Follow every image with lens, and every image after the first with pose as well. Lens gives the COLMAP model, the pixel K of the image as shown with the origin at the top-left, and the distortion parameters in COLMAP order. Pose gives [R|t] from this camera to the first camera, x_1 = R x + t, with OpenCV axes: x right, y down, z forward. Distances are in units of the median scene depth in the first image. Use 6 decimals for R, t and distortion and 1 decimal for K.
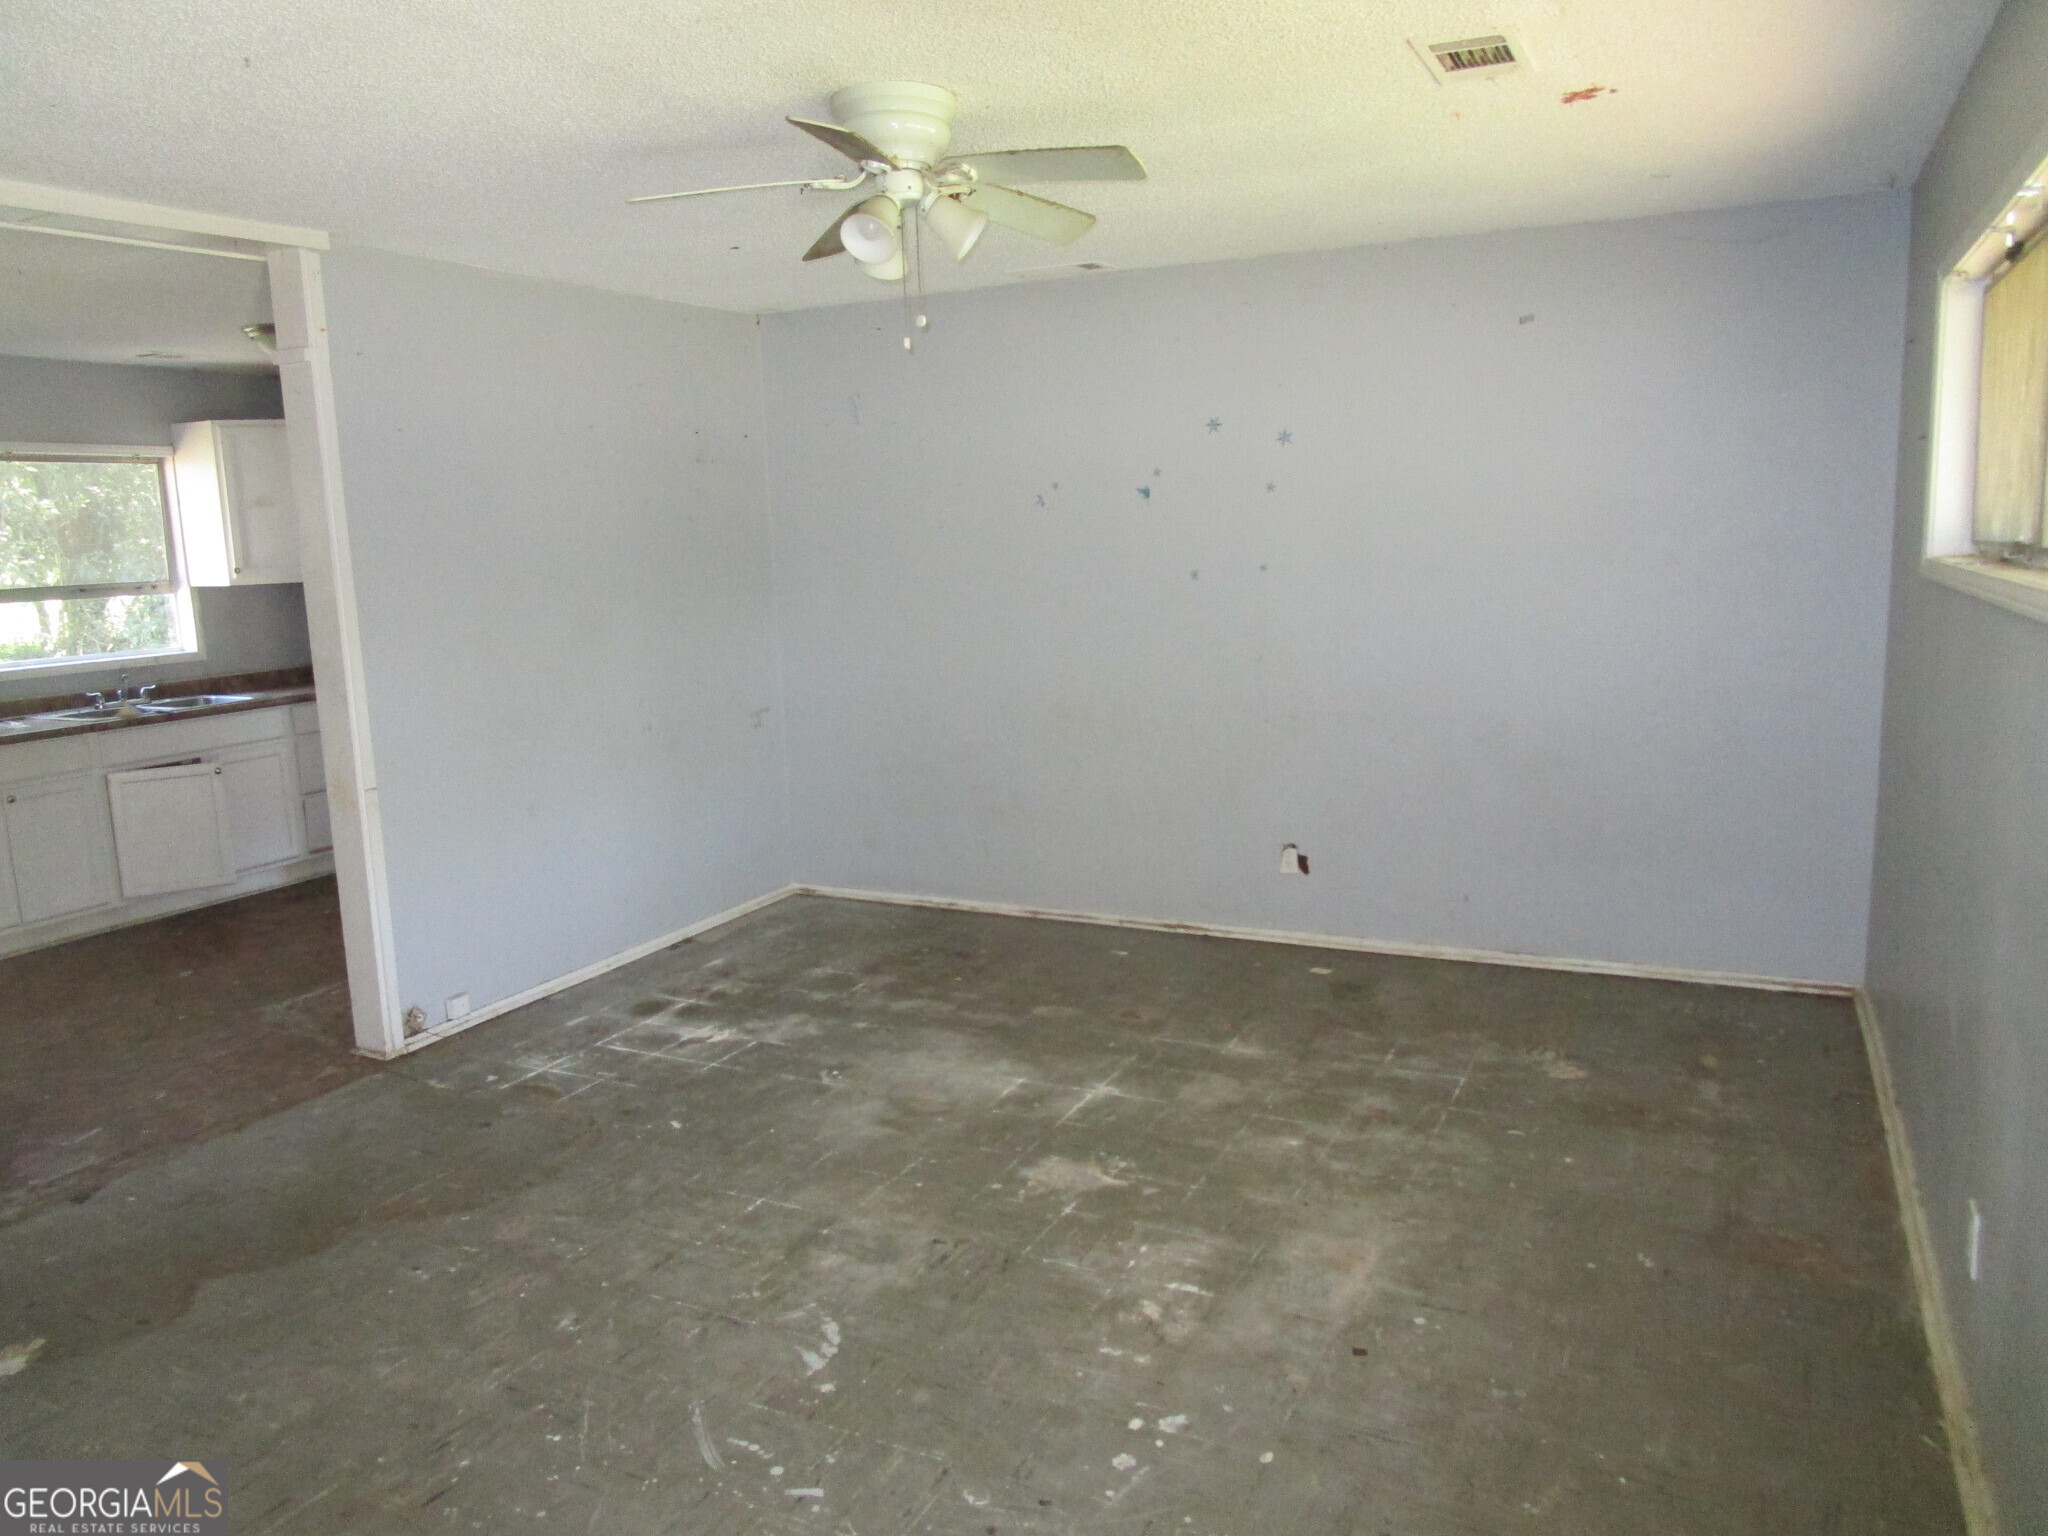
lens RADIAL K [[1452.6, 0, 1021.2], [0, 1452.6, 766.6], [0, 0, 1]] dist [-0.034070, 0.003687]
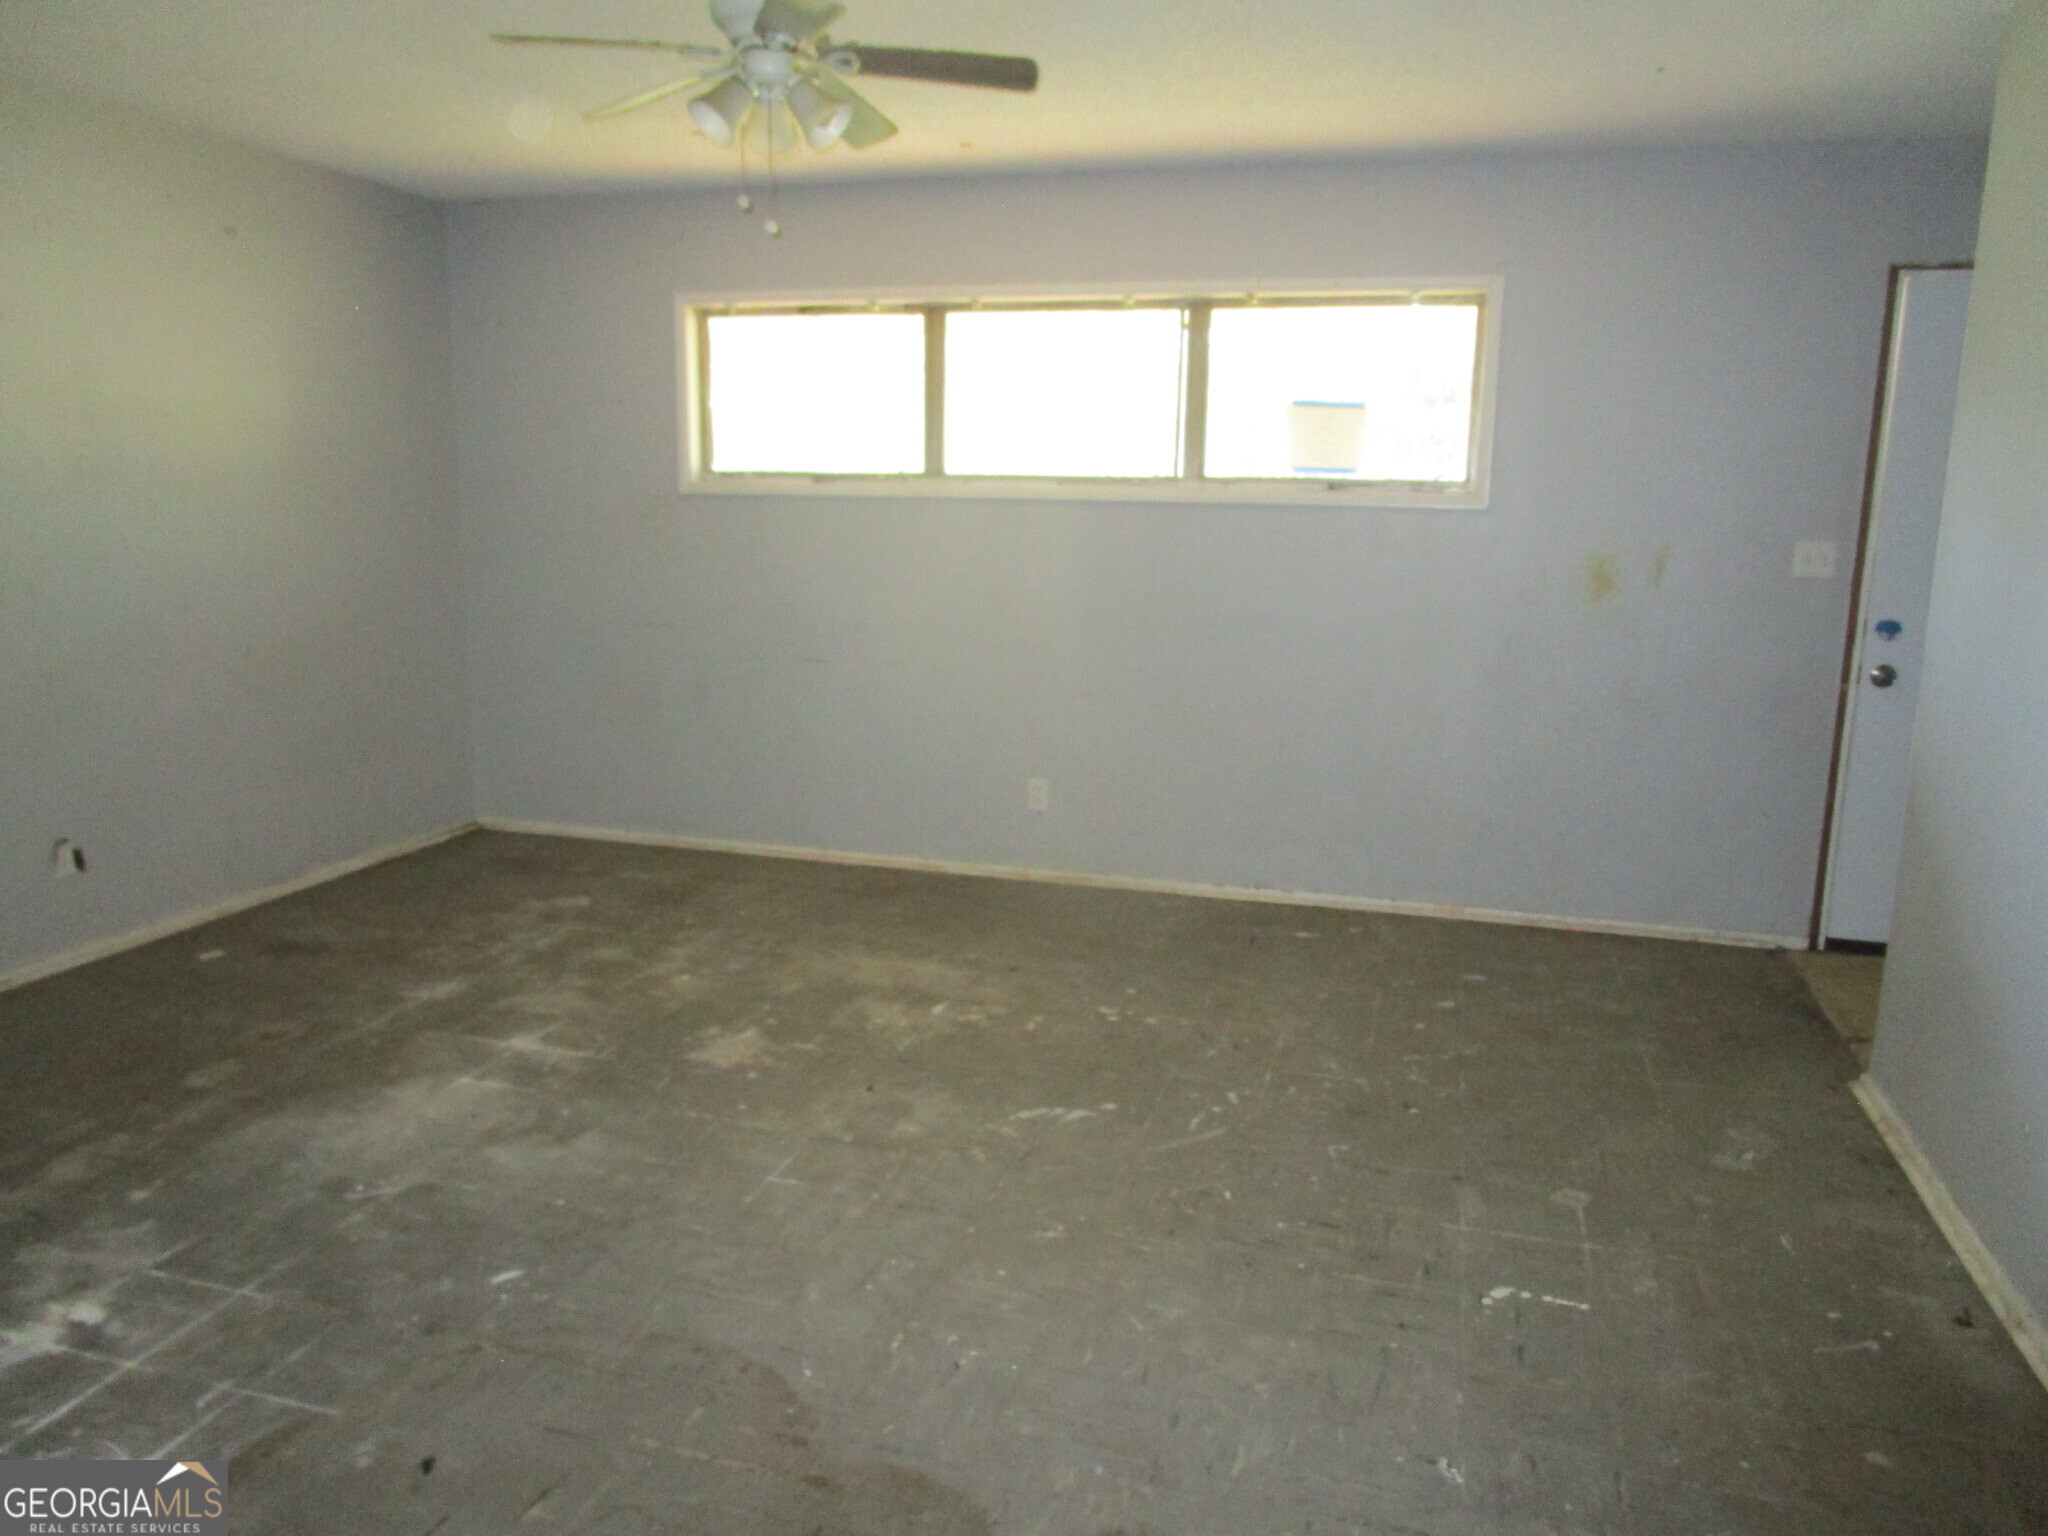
lens RADIAL K [[1452.6, 0, 1024.8], [0, 1452.6, 769.7], [0, 0, 1]] dist [-0.034070, 0.003687]
pose [[-0.171056, -0.160189, 0.972152, -0.889542], [0.145804, 0.971715, 0.185772, -0.070058], [-0.974413, 0.173521, -0.142861, 0.817798]]
